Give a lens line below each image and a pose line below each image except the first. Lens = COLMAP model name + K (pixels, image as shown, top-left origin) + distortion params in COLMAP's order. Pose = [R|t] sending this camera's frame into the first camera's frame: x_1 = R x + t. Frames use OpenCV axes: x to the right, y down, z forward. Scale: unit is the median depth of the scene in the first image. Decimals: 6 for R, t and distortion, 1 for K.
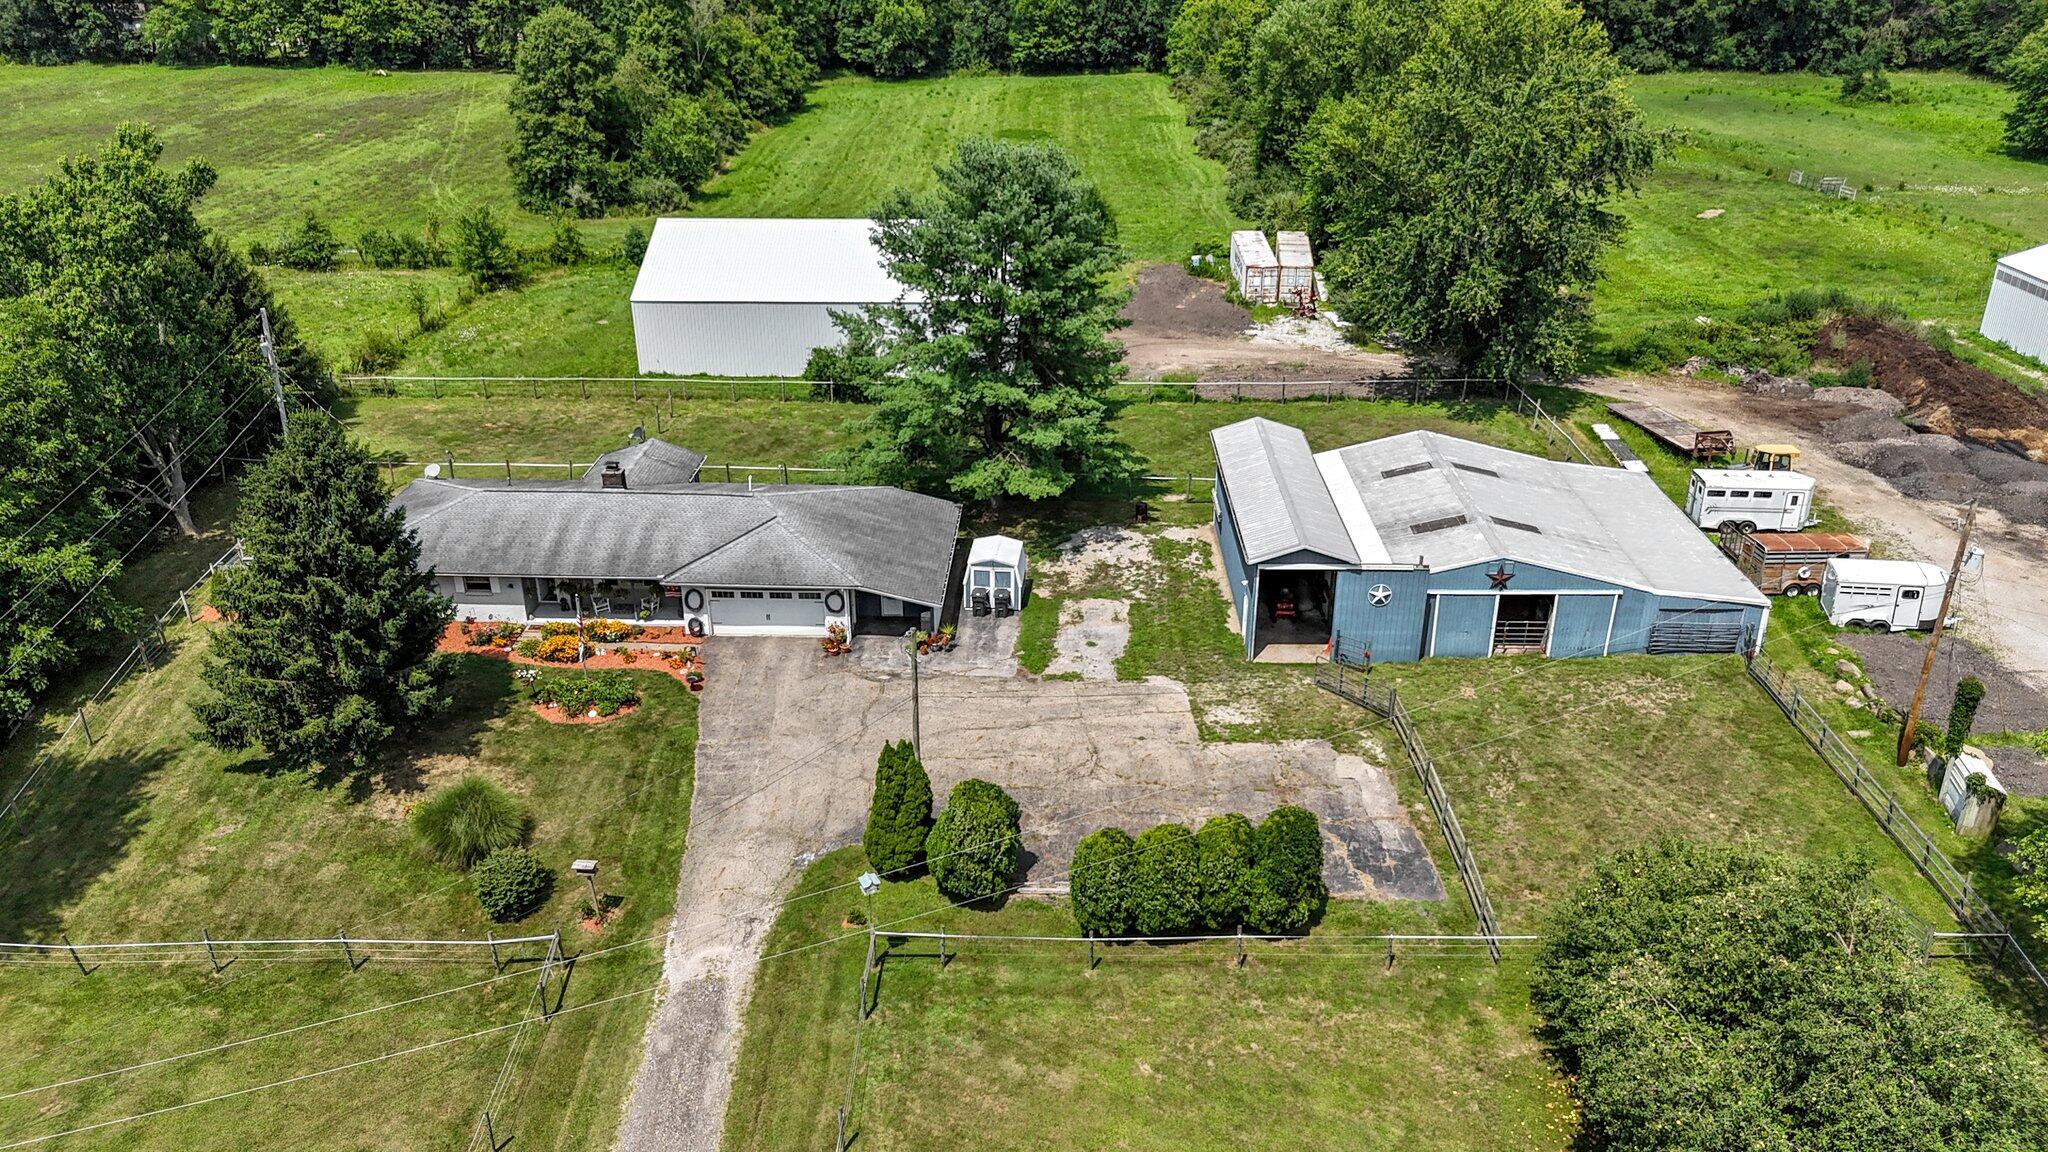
lens RADIAL K [[1523.4, 0, 1024.0], [0, 1523.4, 576.0], [0, 0, 1]] dist [0.064492, -0.065447]
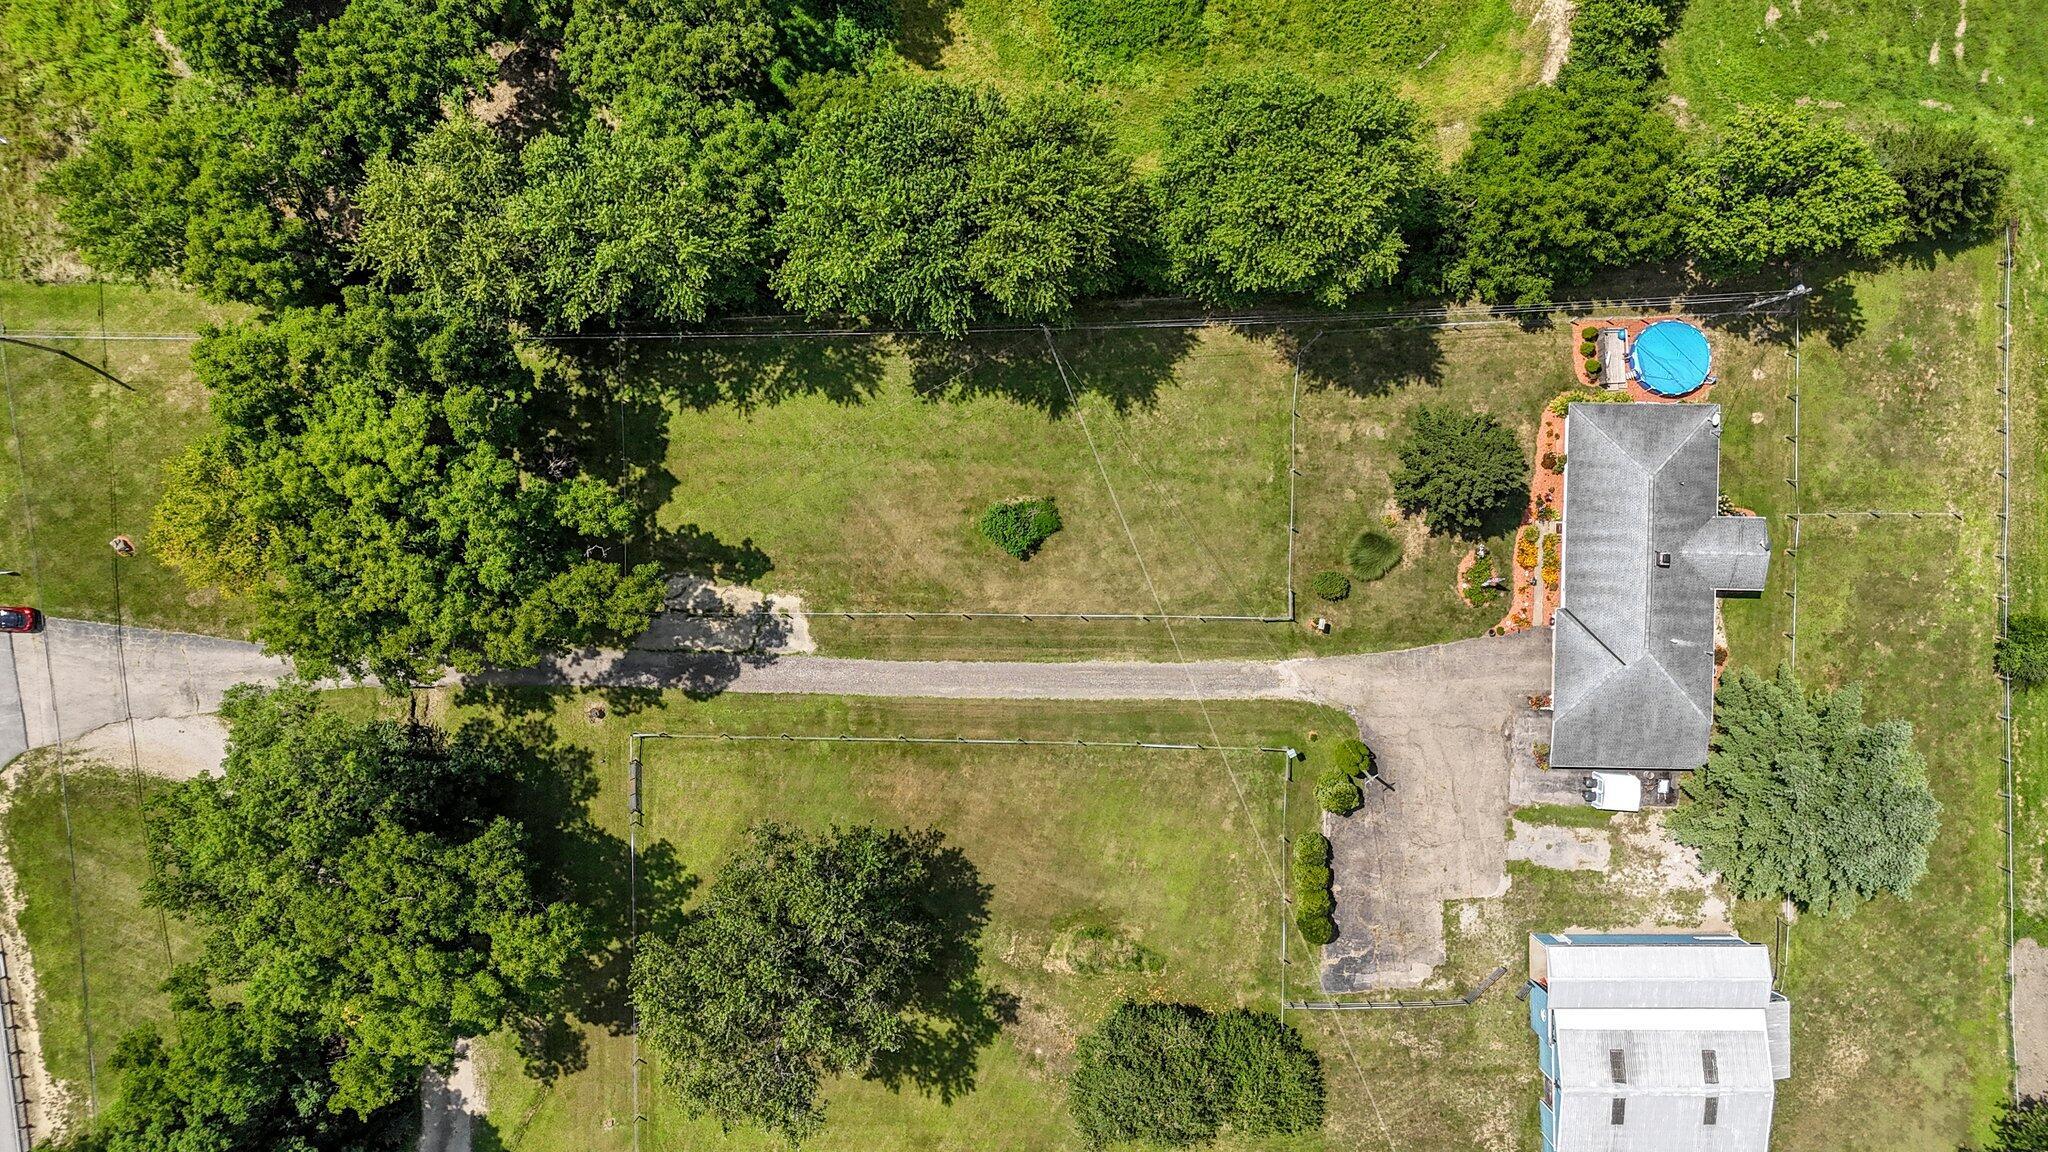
lens RADIAL K [[1523.4, 0, 1024.0], [0, 1523.4, 576.0], [0, 0, 1]] dist [0.064492, -0.065447]
pose [[0.021460, 0.999734, -0.008458, -0.254742], [-0.407465, 0.016471, 0.913072, -1.273860], [0.912969, -0.016149, 0.407710, -0.259067]]
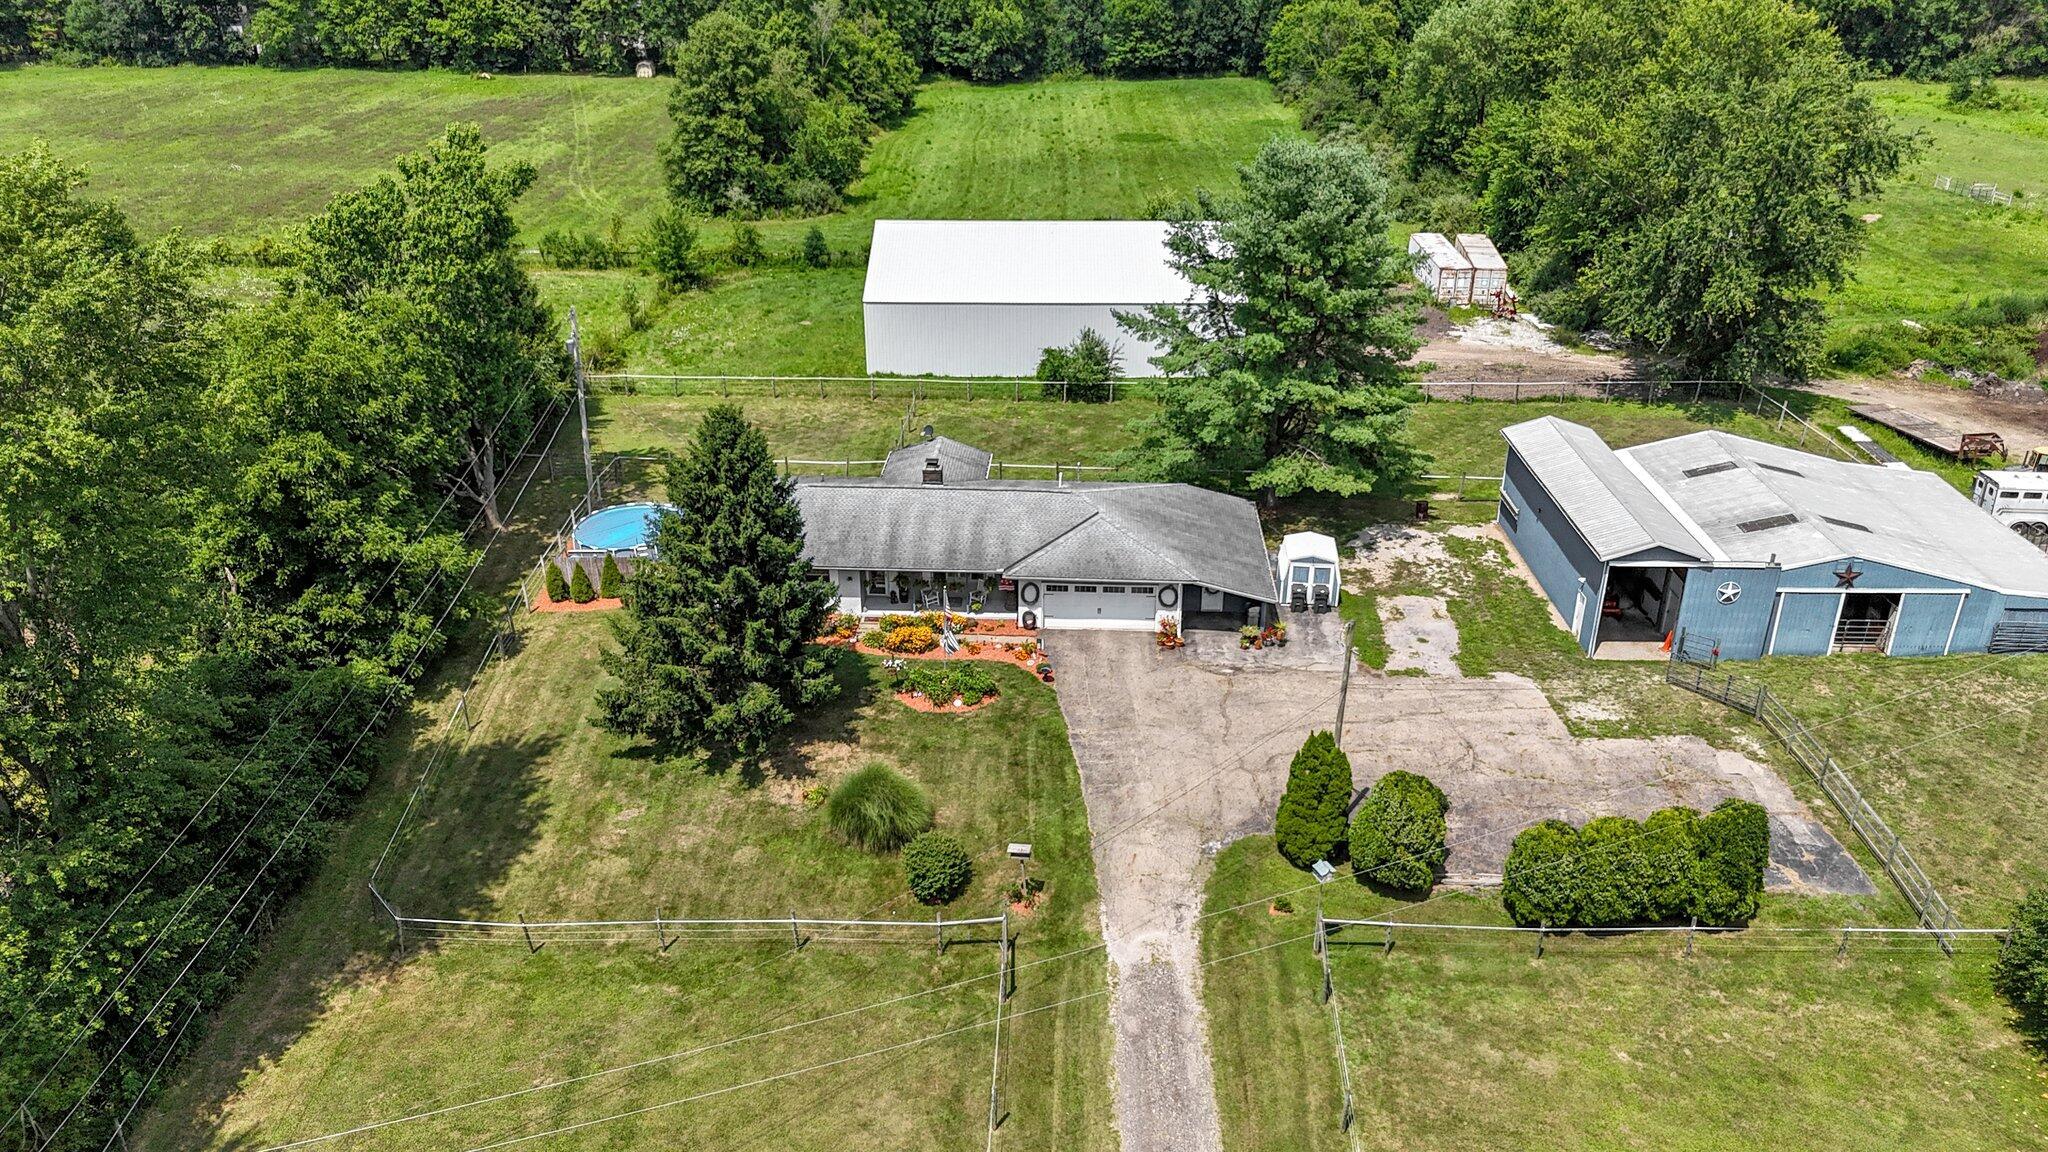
lens RADIAL K [[1523.4, 0, 1024.0], [0, 1523.4, 576.0], [0, 0, 1]] dist [0.064492, -0.065447]
pose [[0.999948, 0.005991, -0.008250, -0.201796], [-0.006016, 0.999977, -0.003020, 0.006732], [0.008231, 0.003070, 0.999961, -0.012646]]
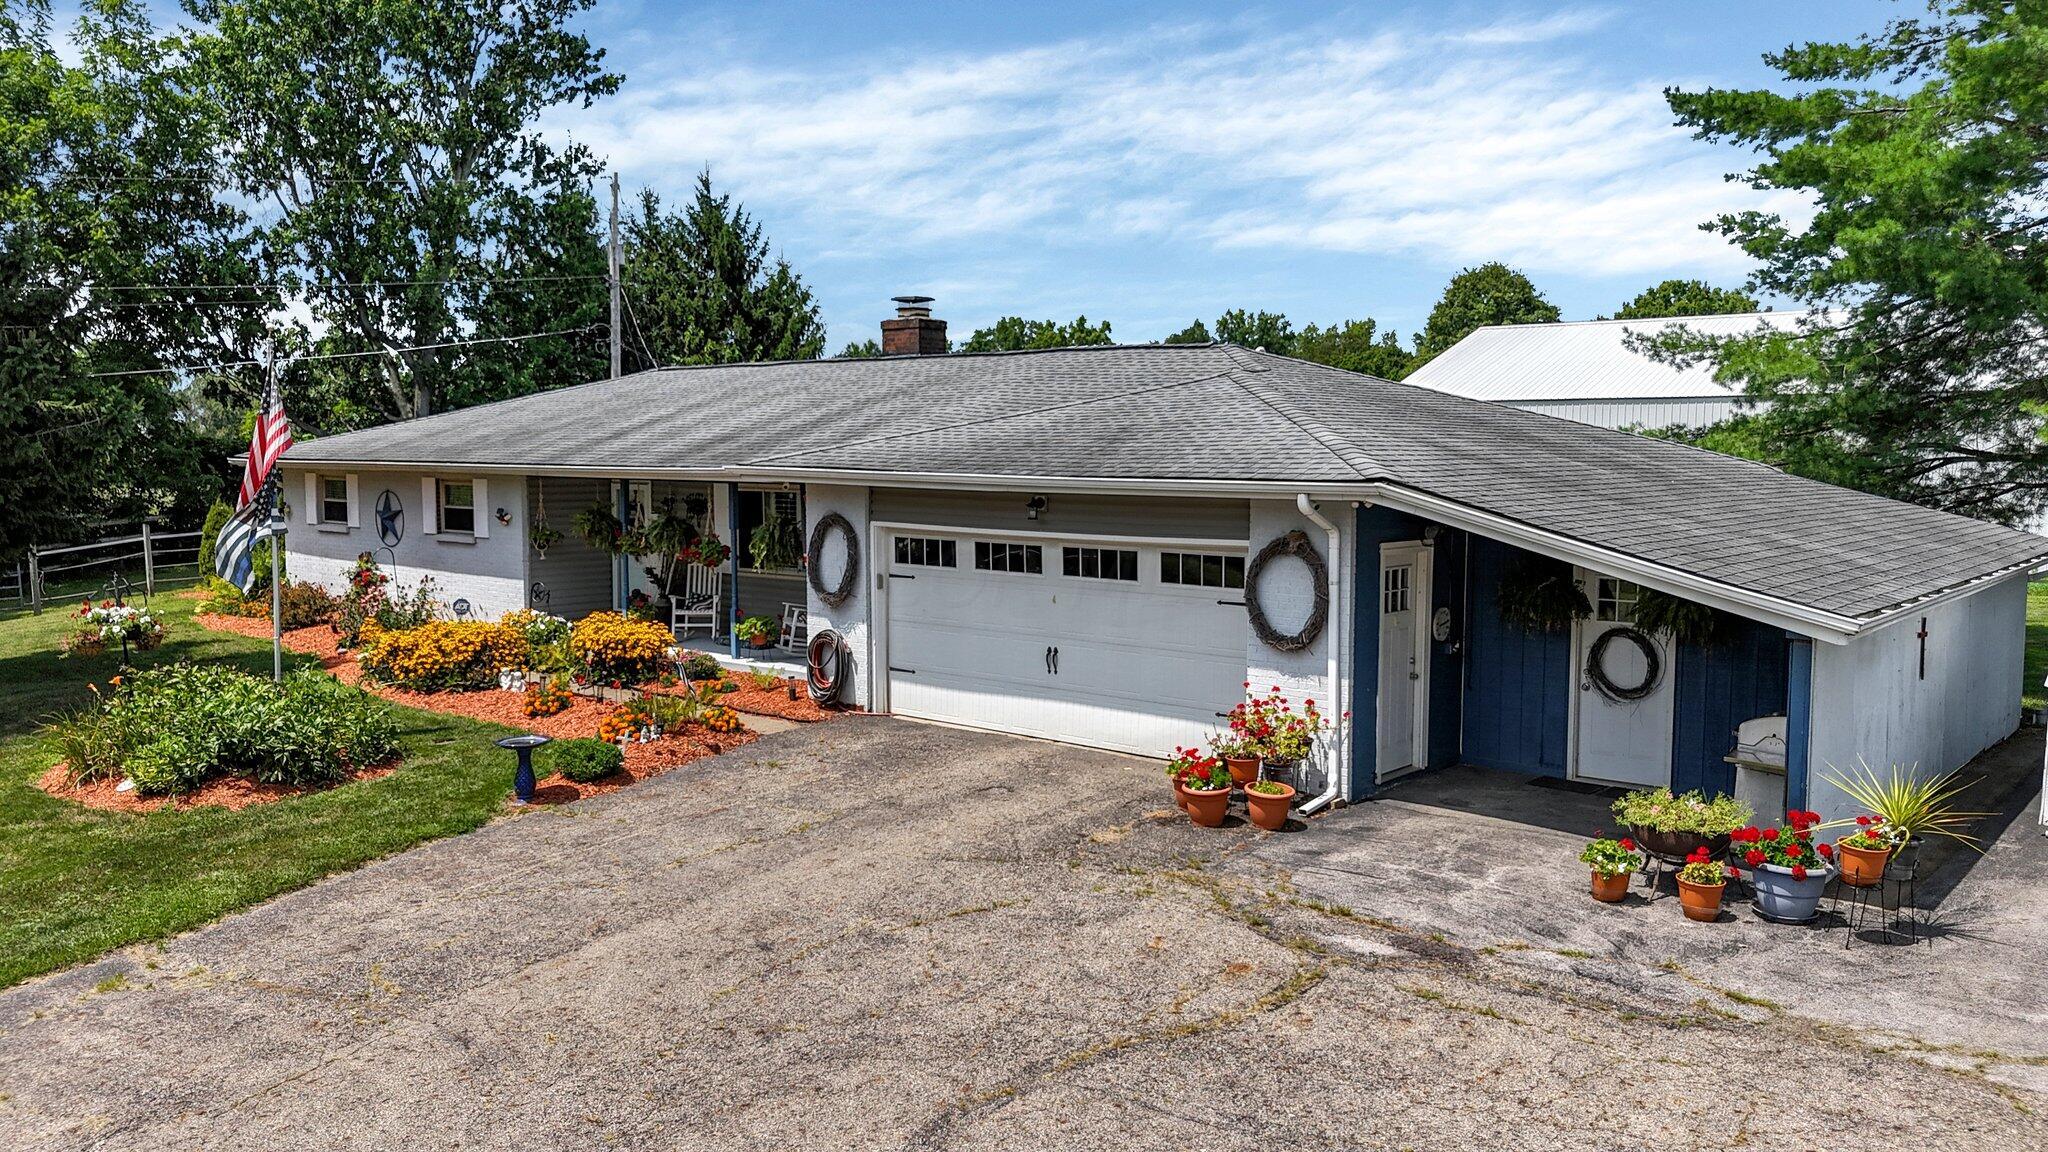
lens RADIAL K [[1523.4, 0, 1024.0], [0, 1523.4, 576.0], [0, 0, 1]] dist [0.064492, -0.065447]
pose [[0.793969, 0.059584, -0.605031, -0.023388], [-0.251656, 0.938133, -0.237855, 0.070979], [0.553427, 0.341110, 0.759844, 0.775499]]
